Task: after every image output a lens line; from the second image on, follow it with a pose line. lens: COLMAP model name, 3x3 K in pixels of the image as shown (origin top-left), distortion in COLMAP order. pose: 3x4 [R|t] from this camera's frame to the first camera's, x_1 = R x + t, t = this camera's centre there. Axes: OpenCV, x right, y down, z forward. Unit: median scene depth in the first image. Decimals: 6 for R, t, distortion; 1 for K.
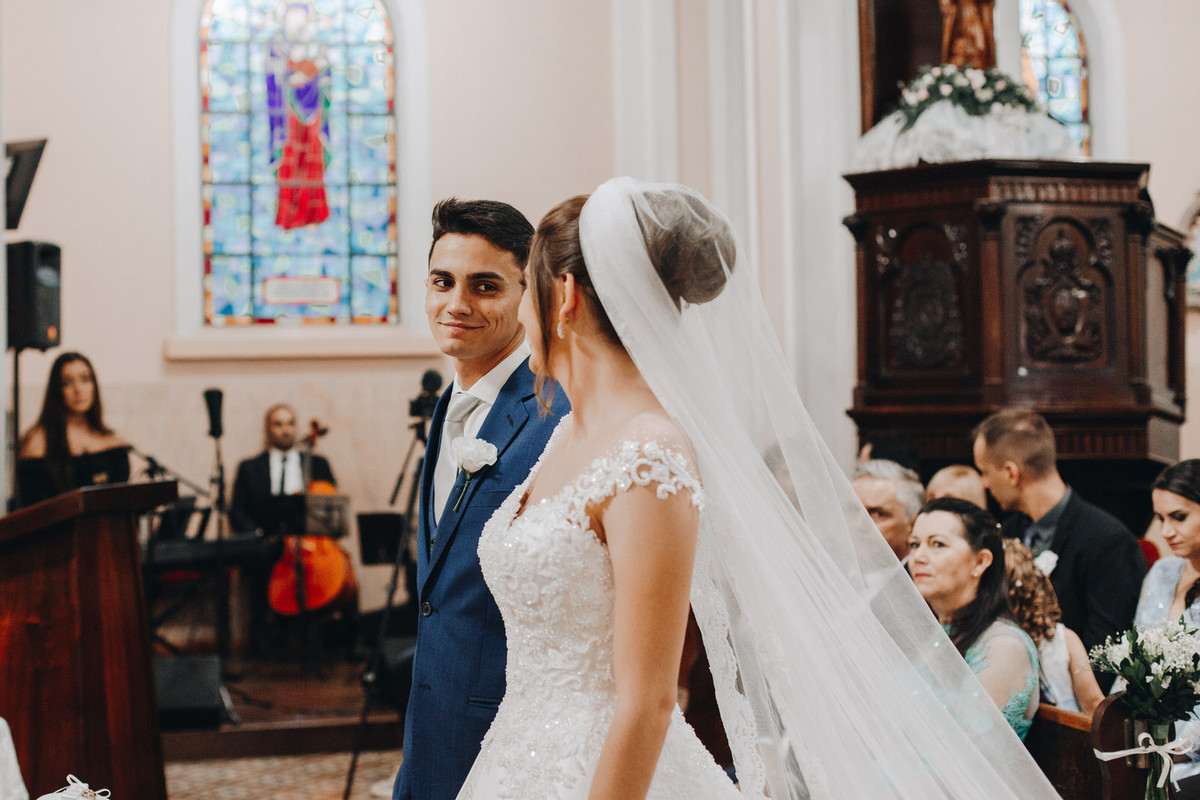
lens RADIAL K [[2518.8, 0, 599.9], [0, 2518.8, 319.9], [0, 0, 1]] dist [0.036028, -0.075139]
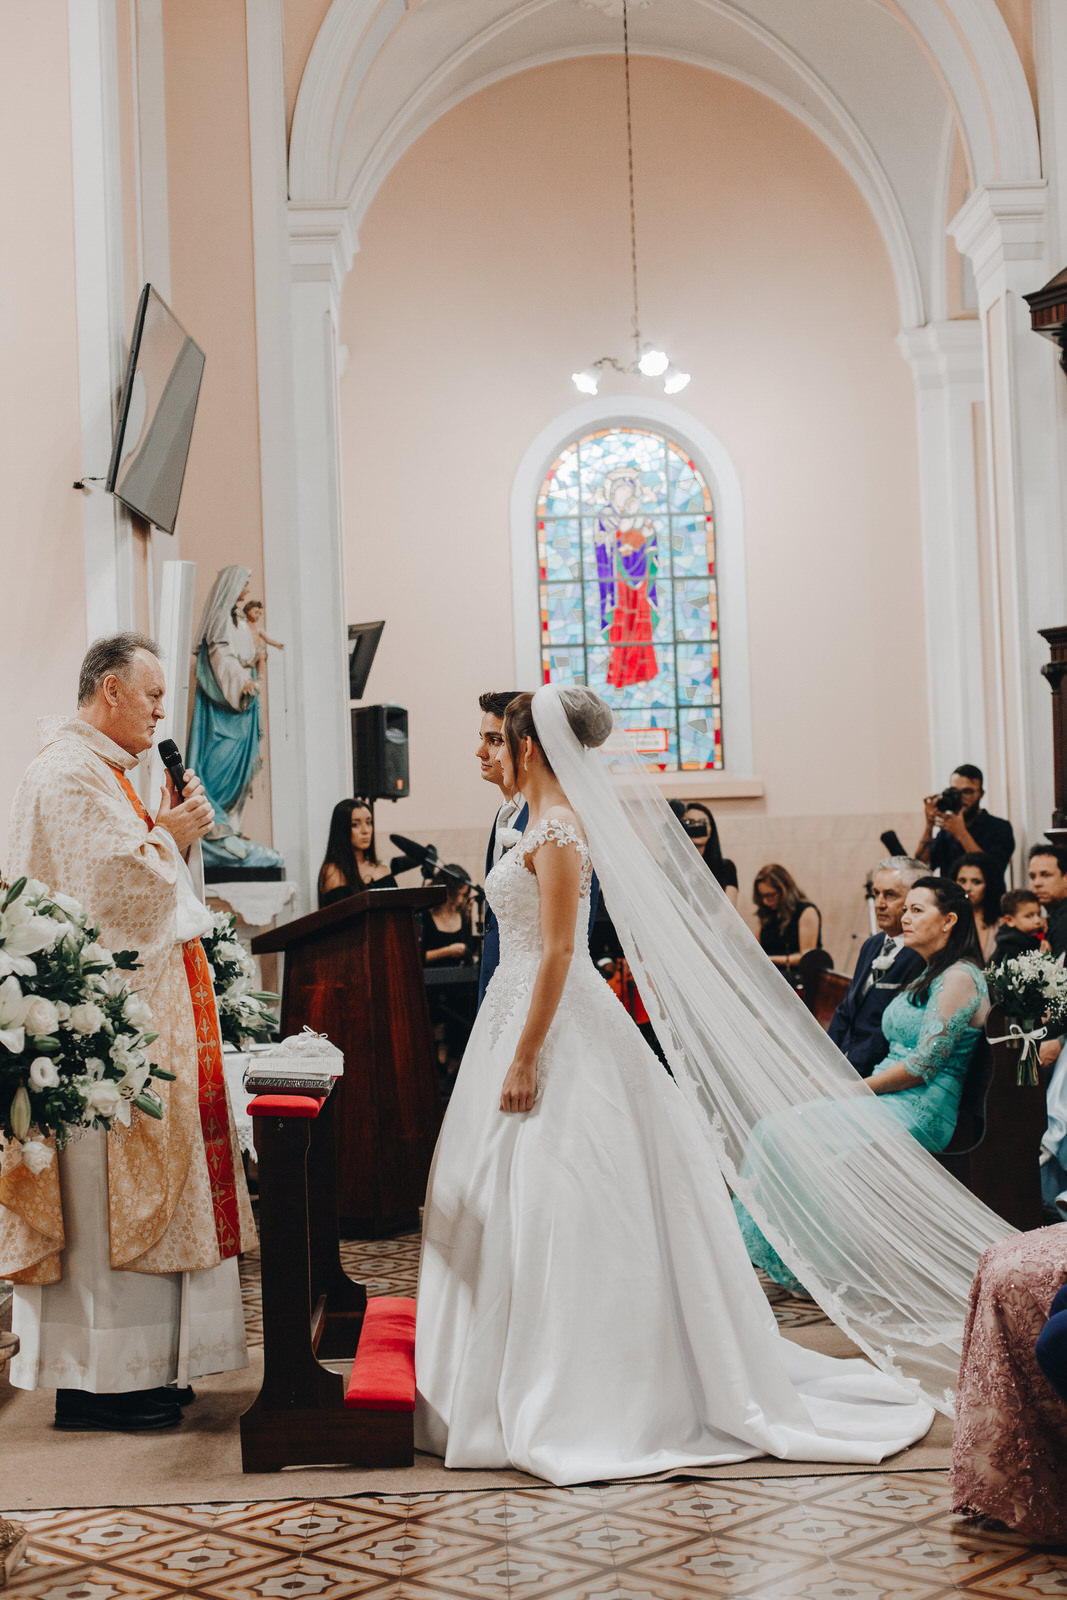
lens RADIAL K [[3358.4, 0, 533.5], [0, 3358.4, 800.0], [0, 0, 1]] dist [0.036028, -0.075139]
pose [[0.974670, -0.022645, -0.222500, 0.164893], [0.024599, 0.999679, 0.006014, 0.004124], [0.222292, -0.011335, 0.974914, -0.439180]]
